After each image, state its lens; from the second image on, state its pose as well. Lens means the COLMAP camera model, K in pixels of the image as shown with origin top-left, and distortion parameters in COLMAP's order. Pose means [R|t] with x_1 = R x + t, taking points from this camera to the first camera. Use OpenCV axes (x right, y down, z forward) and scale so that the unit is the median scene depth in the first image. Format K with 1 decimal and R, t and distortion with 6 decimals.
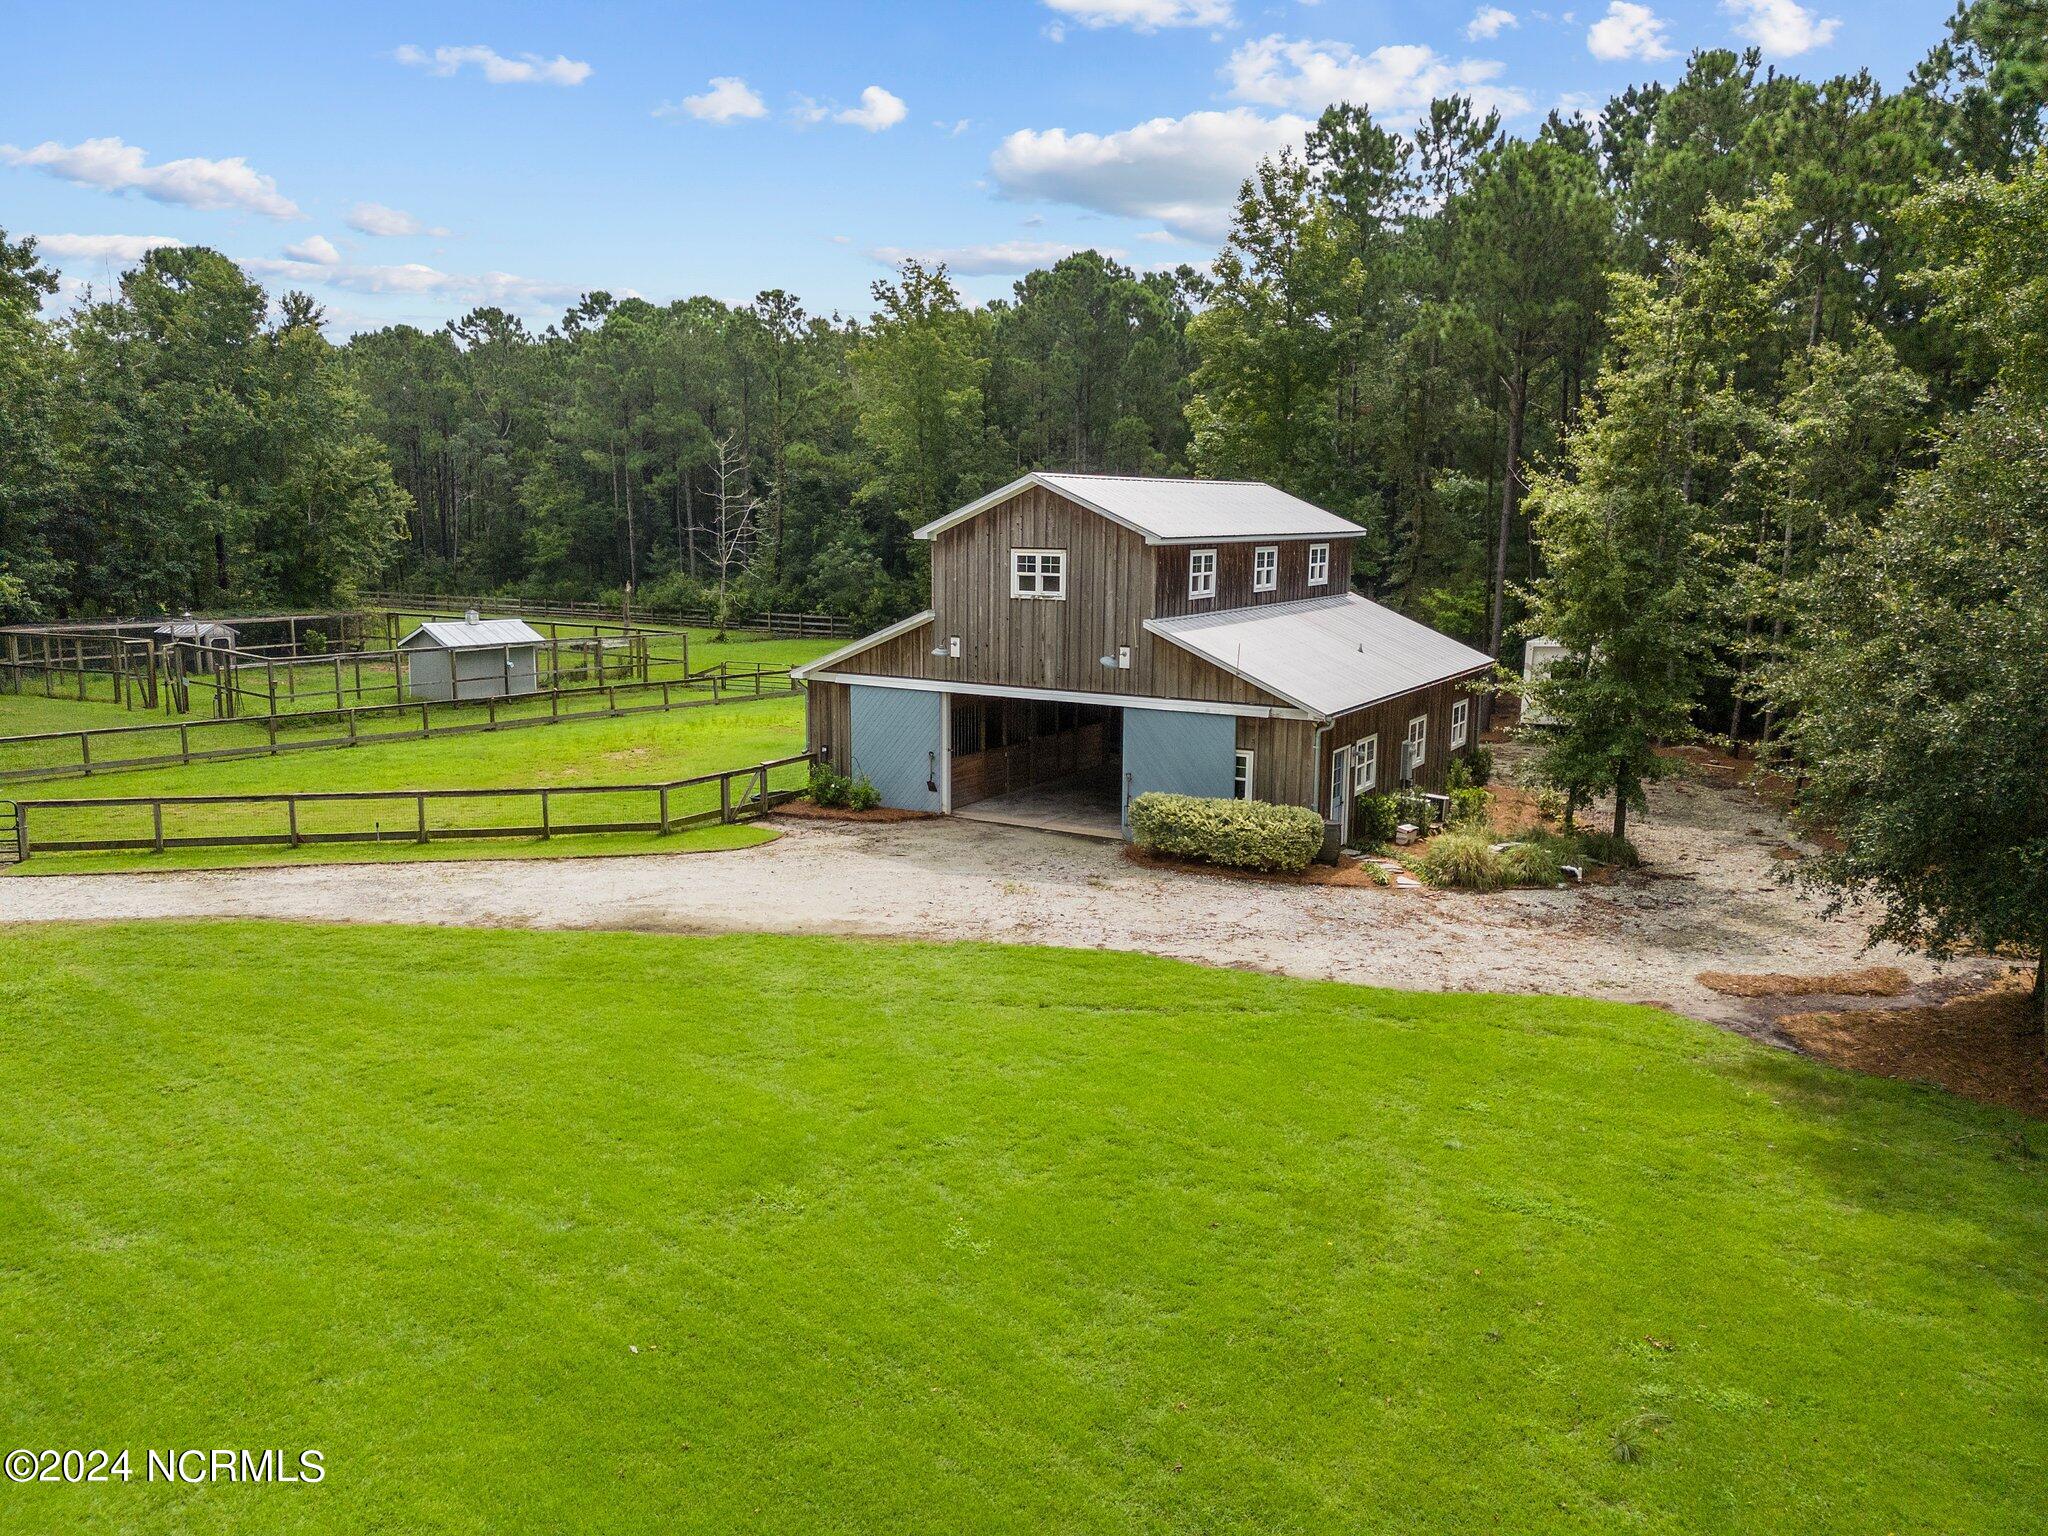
lens RADIAL K [[1488.1, 0, 1029.7], [0, 1488.1, 767.6], [0, 0, 1]] dist [0.066409, -0.048670]
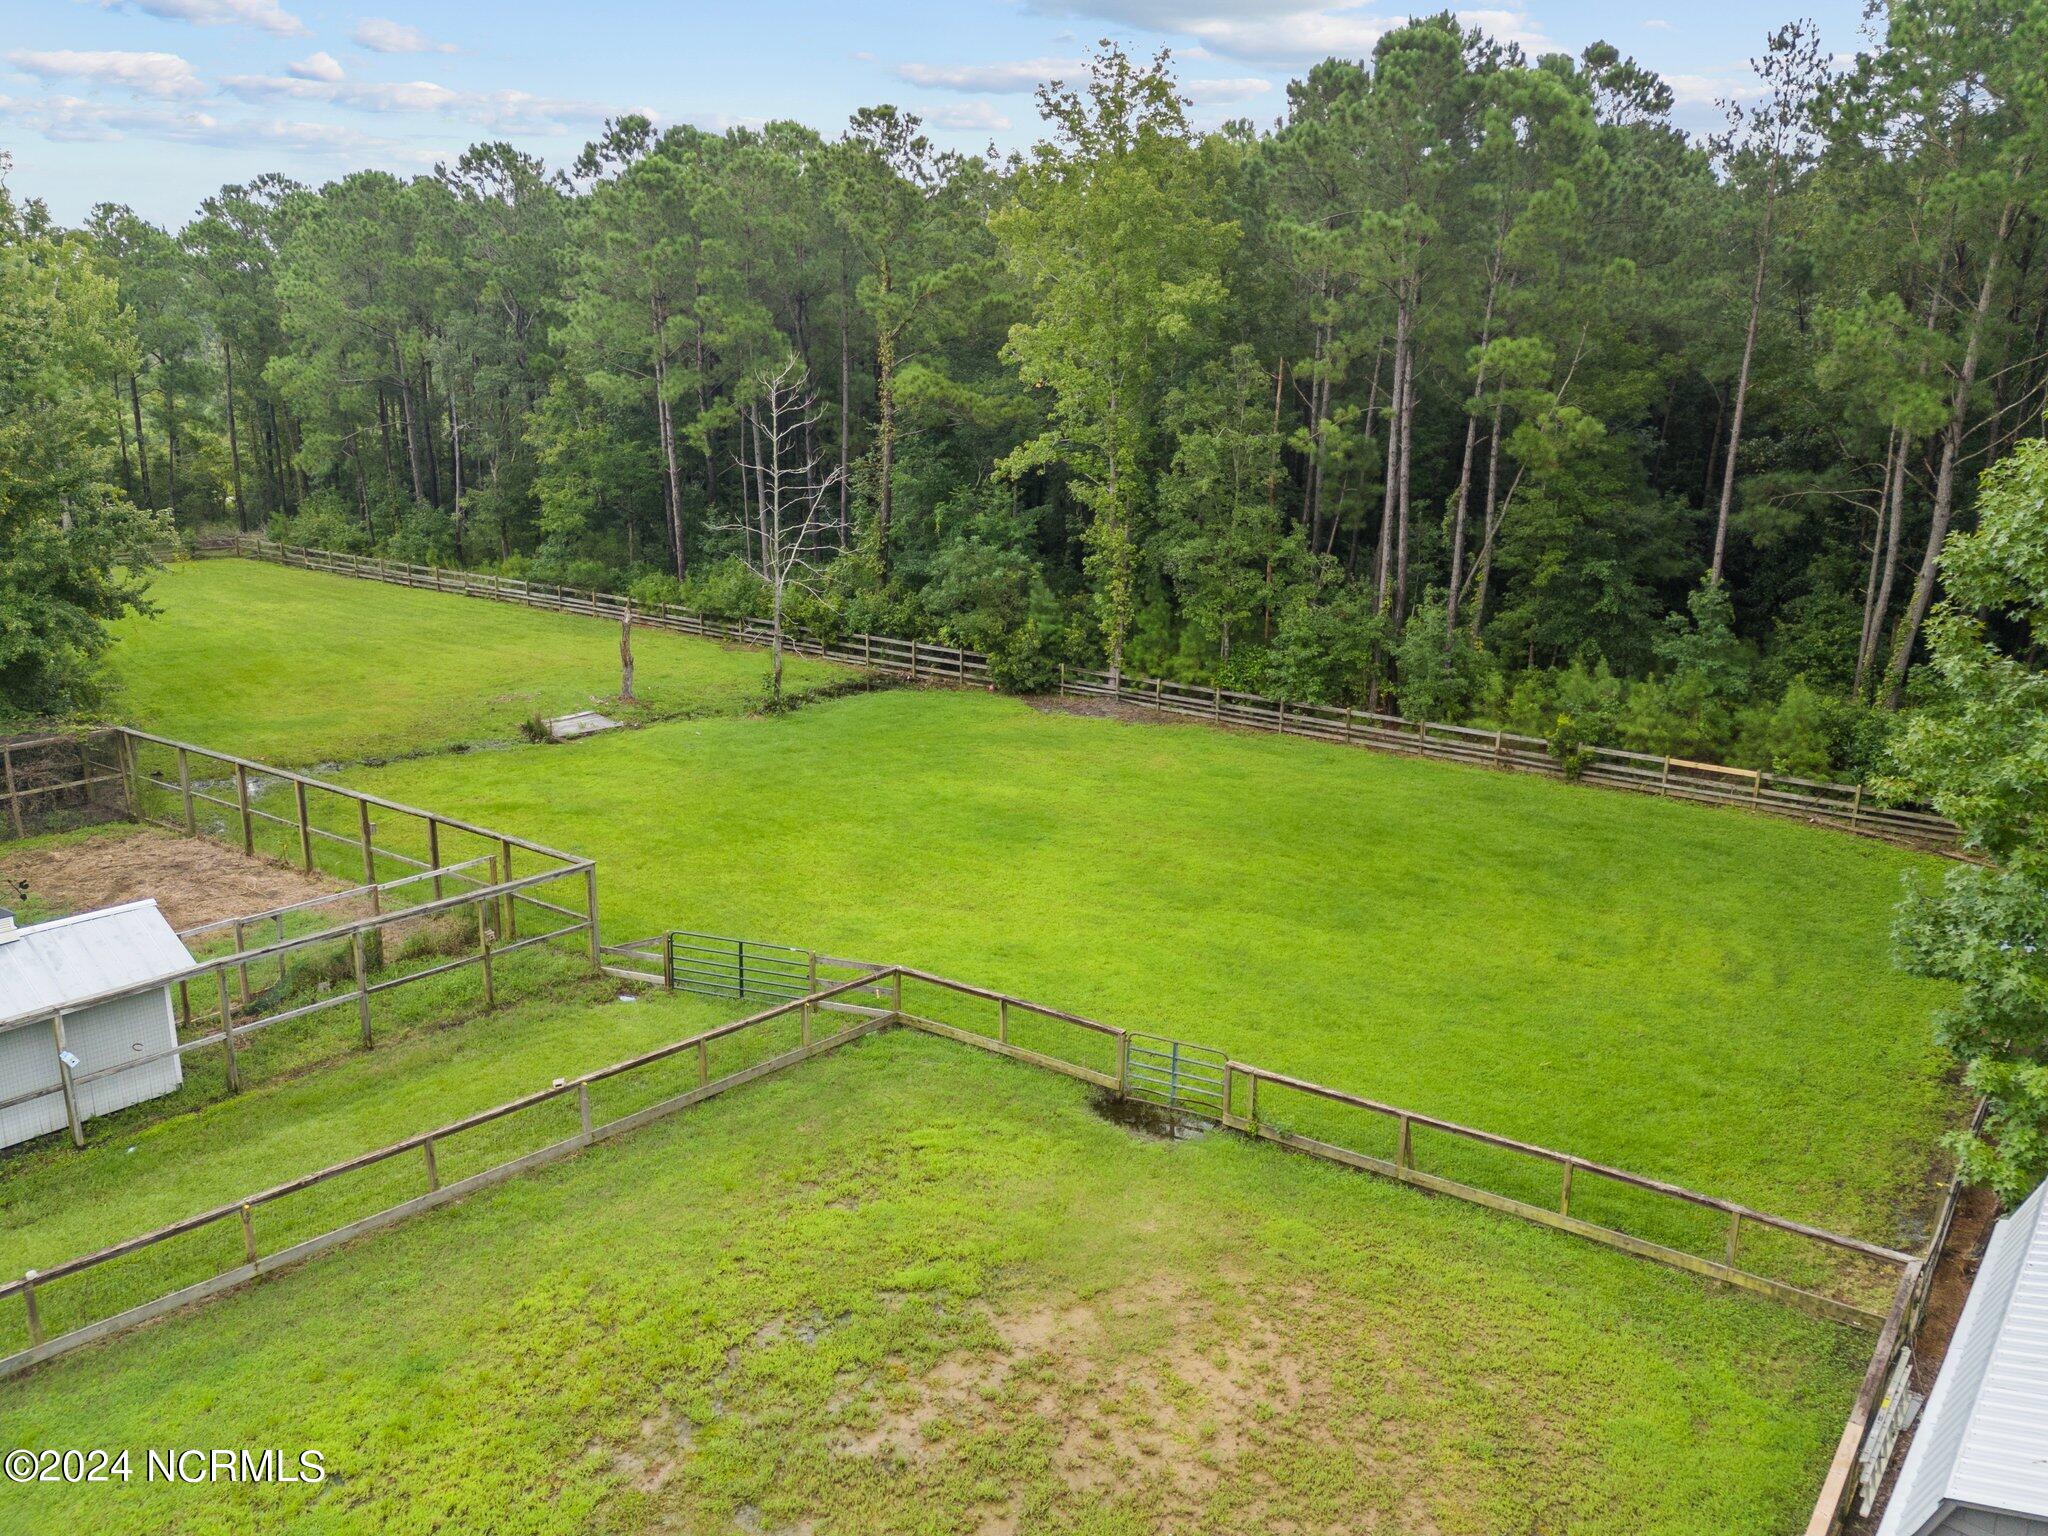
lens RADIAL K [[1488.1, 0, 1034.7], [0, 1488.1, 767.4], [0, 0, 1]] dist [0.066409, -0.048670]
pose [[0.992613, 0.036438, -0.115724, -0.029868], [-0.025022, 0.994812, 0.098607, -0.118615], [0.118717, -0.094983, 0.988375, 0.396153]]
